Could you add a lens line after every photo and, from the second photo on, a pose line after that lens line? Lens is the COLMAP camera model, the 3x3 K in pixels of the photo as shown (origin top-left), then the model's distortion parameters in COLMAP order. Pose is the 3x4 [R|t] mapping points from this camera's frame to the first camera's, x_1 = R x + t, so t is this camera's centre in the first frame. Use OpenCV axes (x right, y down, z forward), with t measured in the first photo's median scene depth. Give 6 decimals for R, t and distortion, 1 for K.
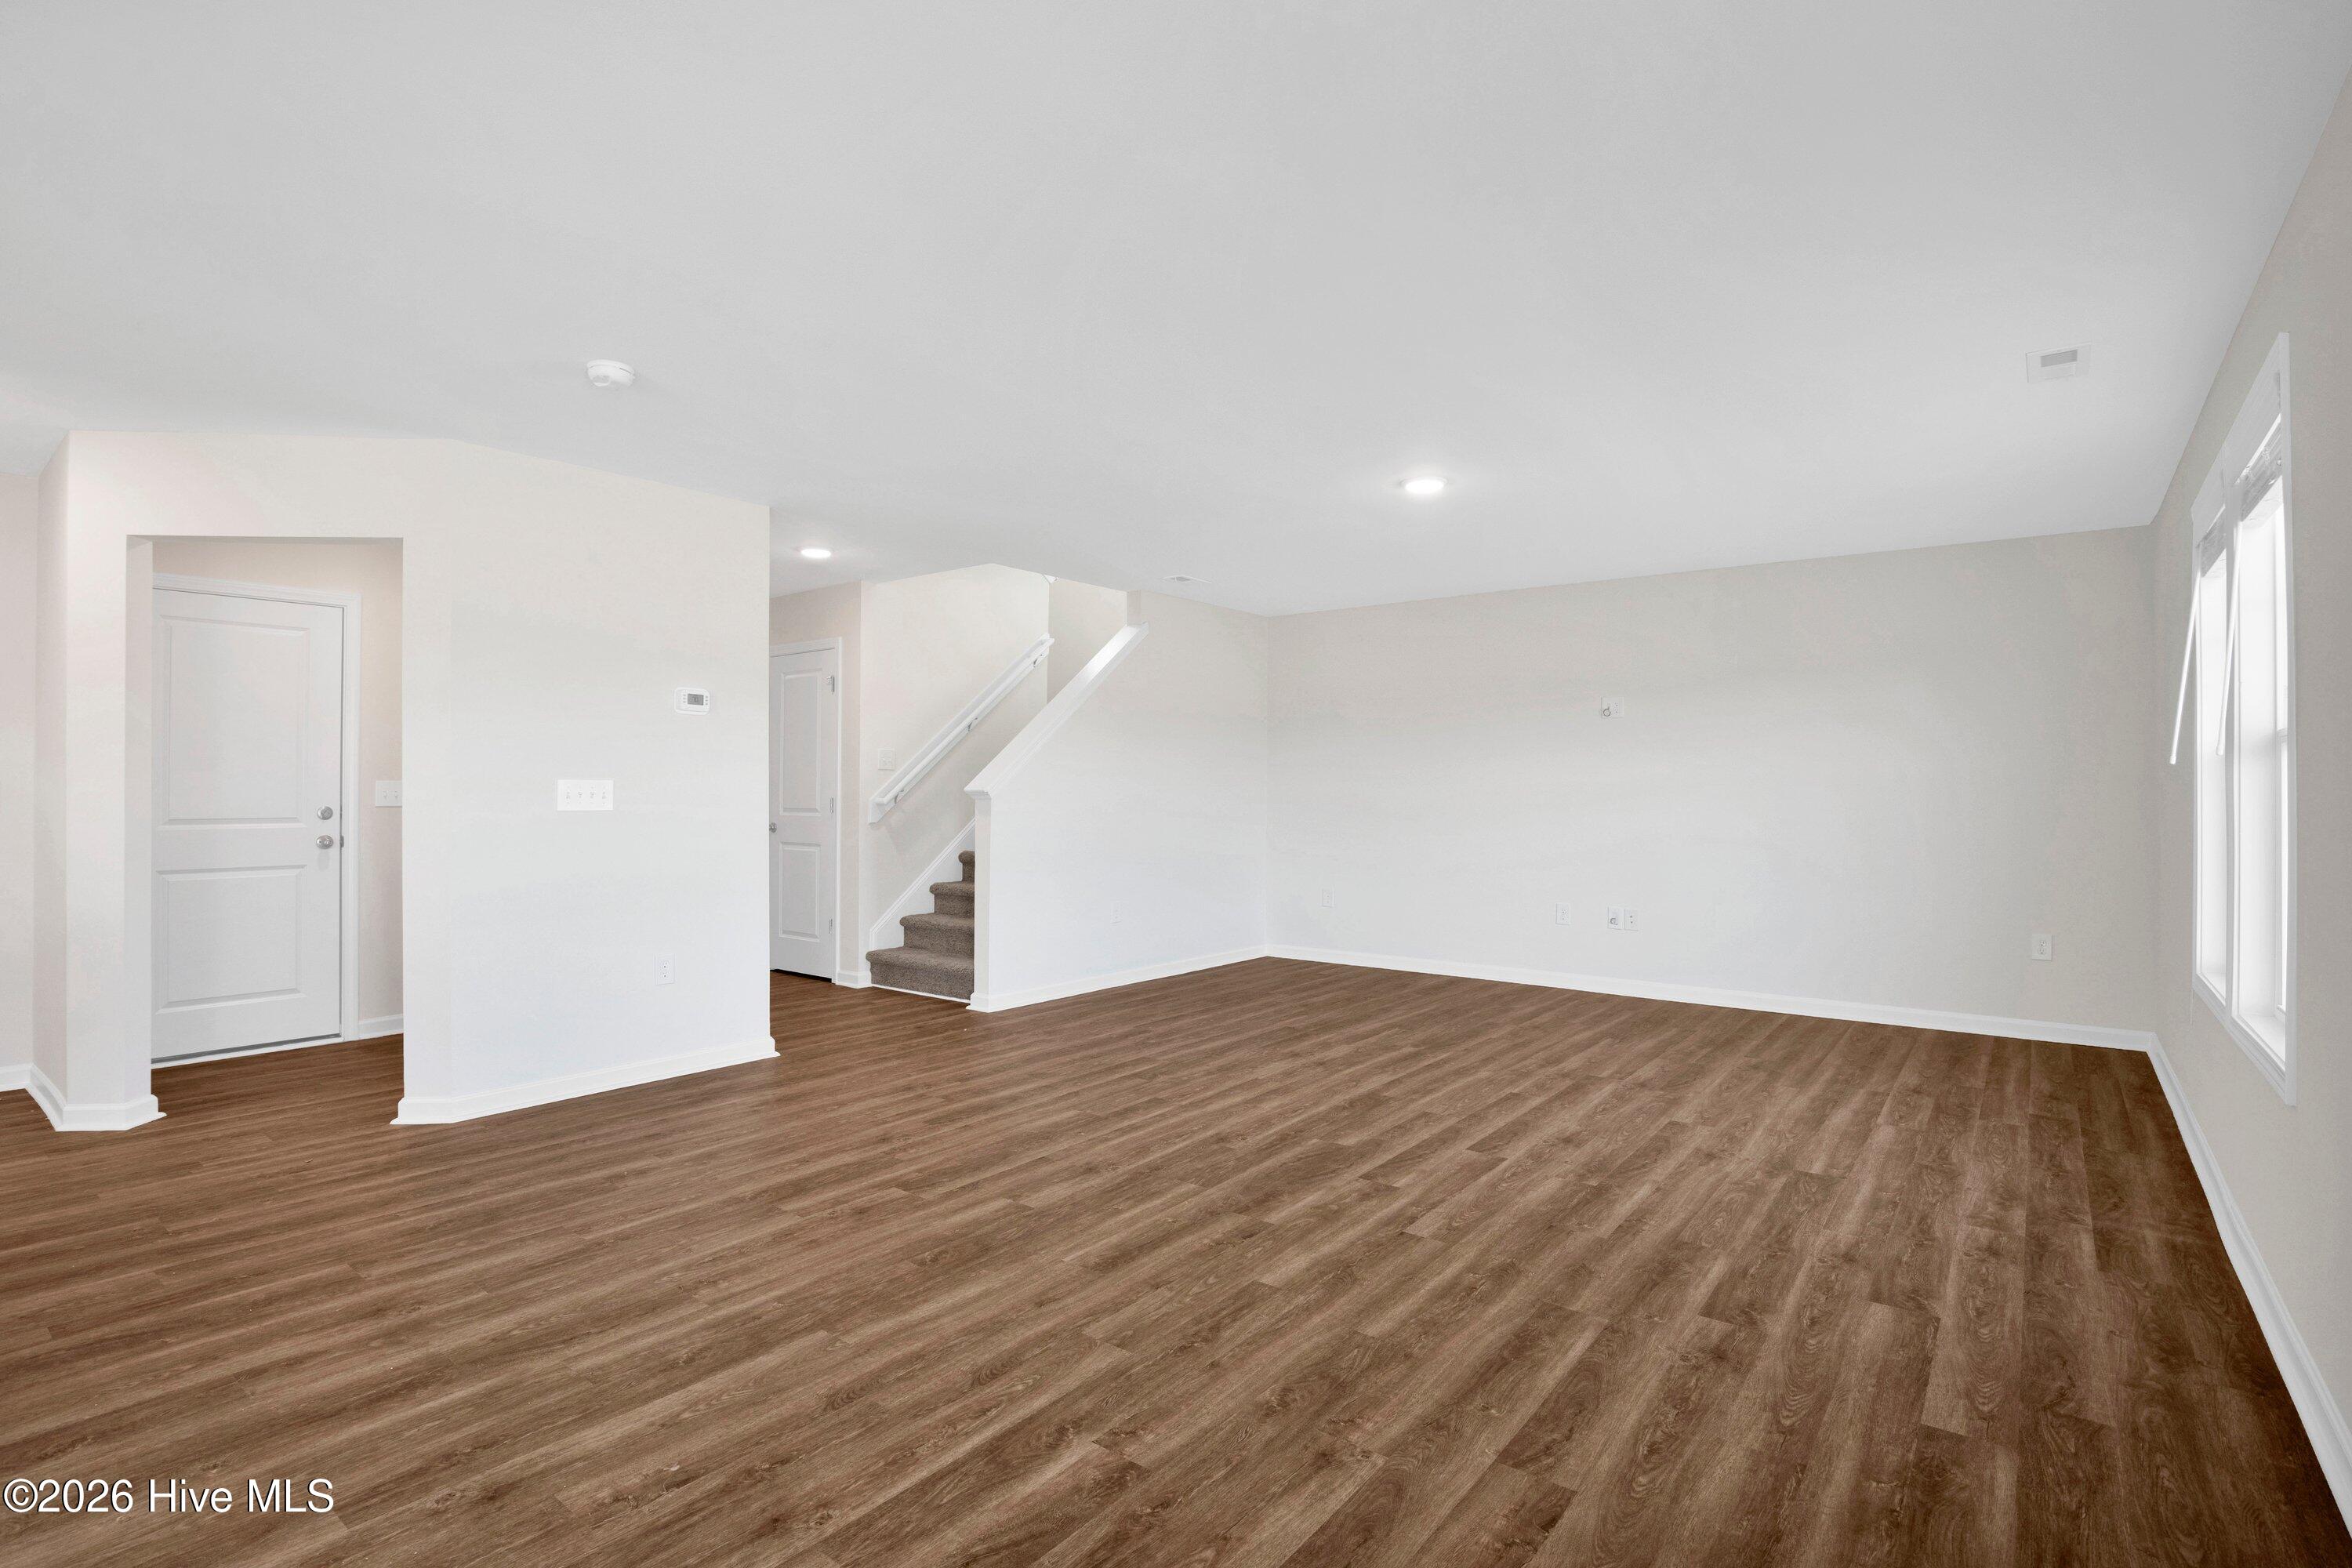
lens RADIAL K [[1113.9, 0, 1182.3], [0, 1113.9, 785.0], [0, 0, 1]] dist [-0.027143, 0.000470]
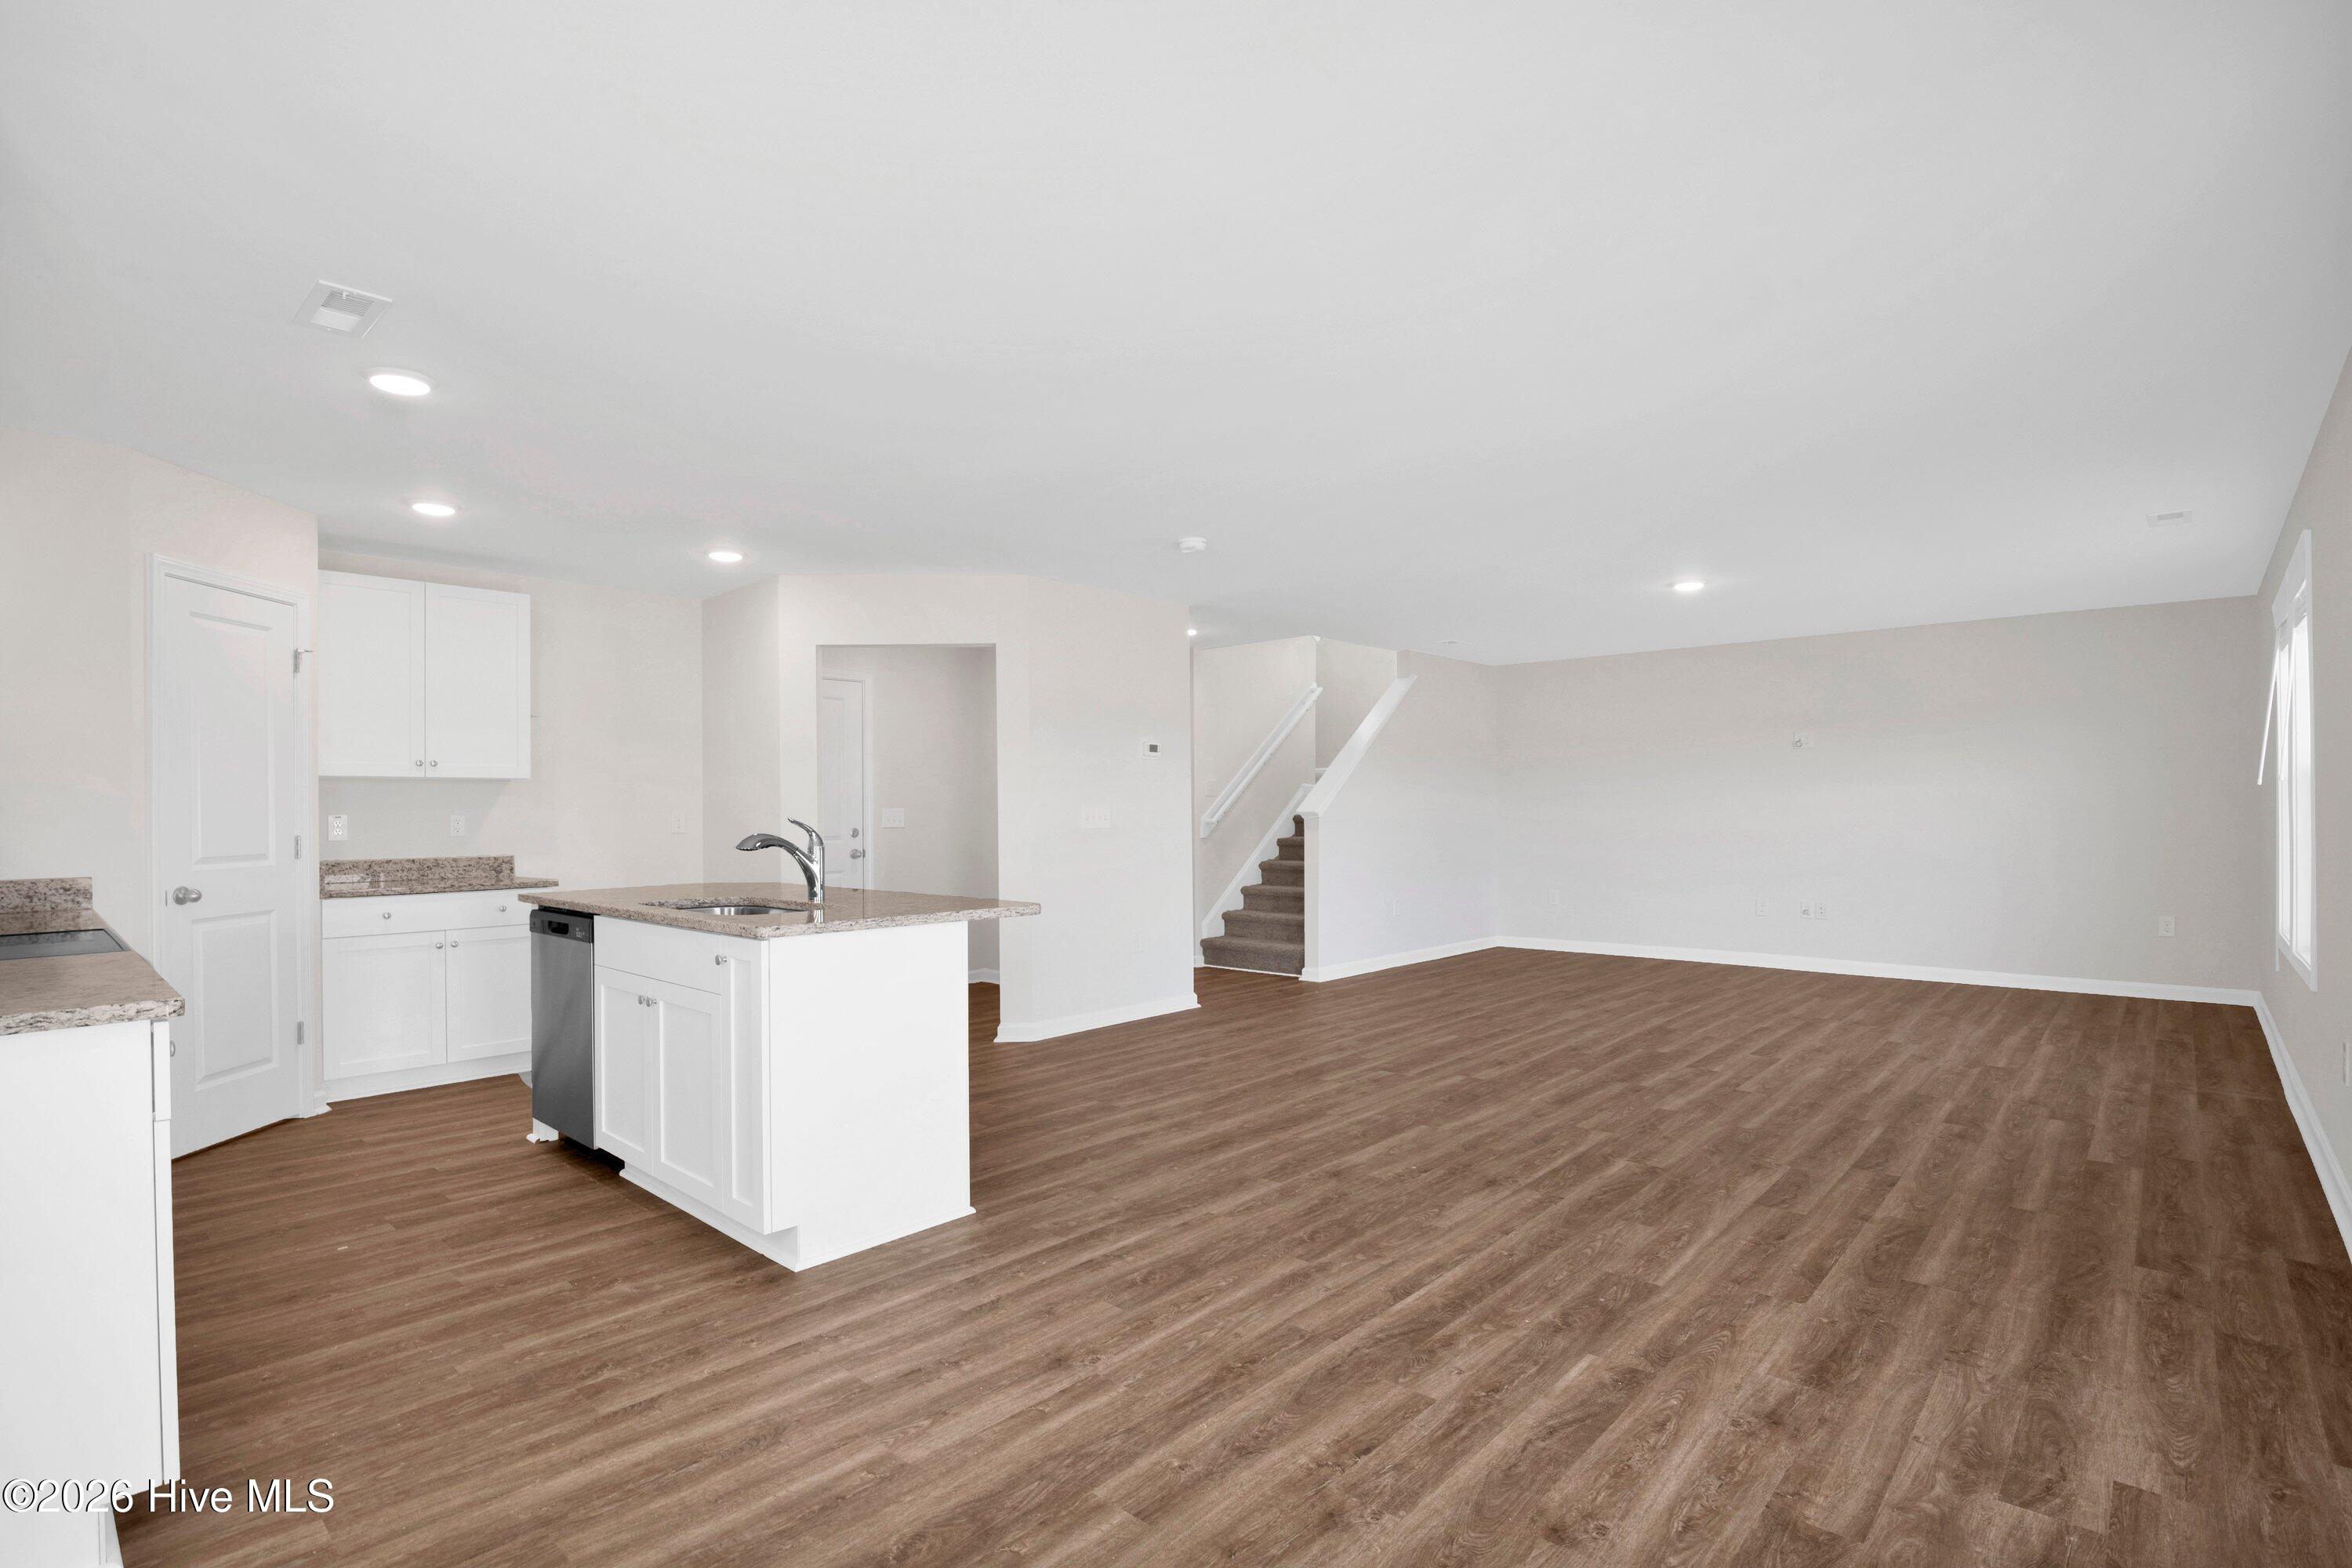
lens RADIAL K [[1119.7, 0, 1184.6], [0, 1119.7, 806.5], [0, 0, 1]] dist [-0.033401, 0.005212]
pose [[0.997220, -0.009992, -0.073841, -0.383043], [0.010126, 0.999948, 0.001433, -0.007342], [0.073823, -0.002177, 0.997269, -0.521102]]
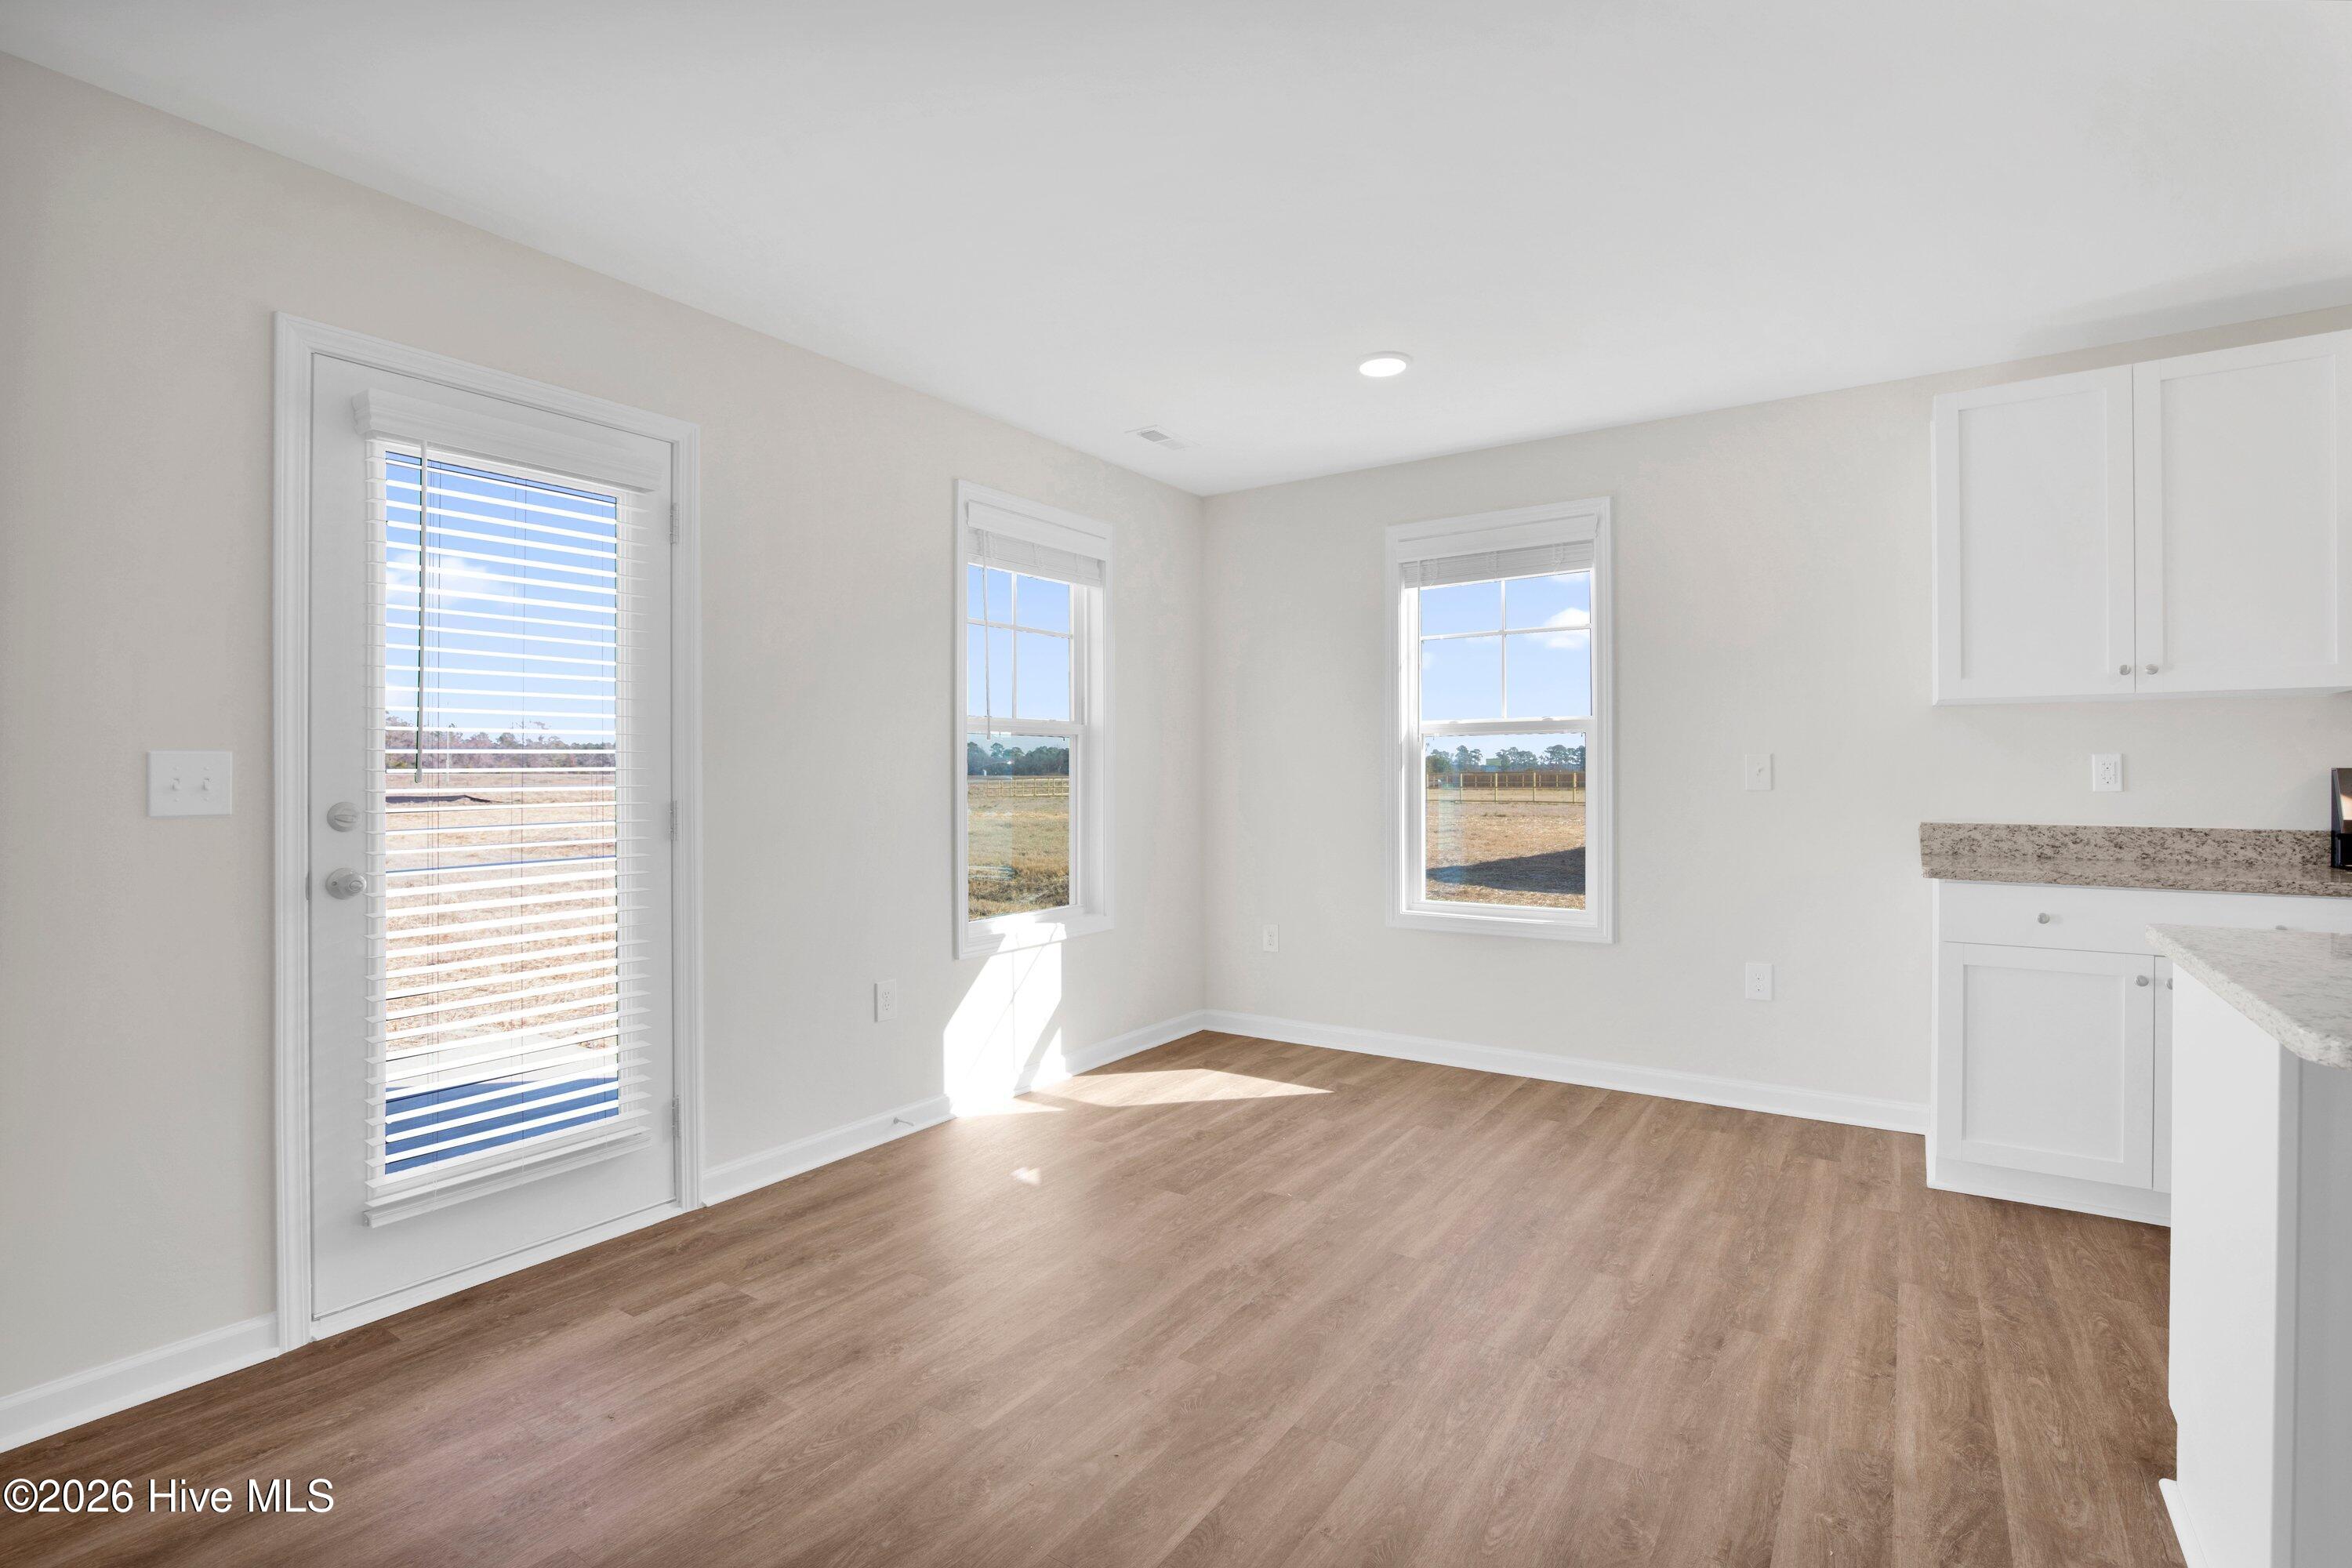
lens RADIAL K [[1083.5, 0, 1176.0], [0, 1083.5, 784.0], [0, 0, 1]] dist [-0.038497, -0.000113]
pose [[-0.997995, 0.000846, -0.063290, -0.251741], [0.000654, 0.999995, 0.003054, 0.009447], [0.063292, 0.003006, -0.997991, 0.707140]]
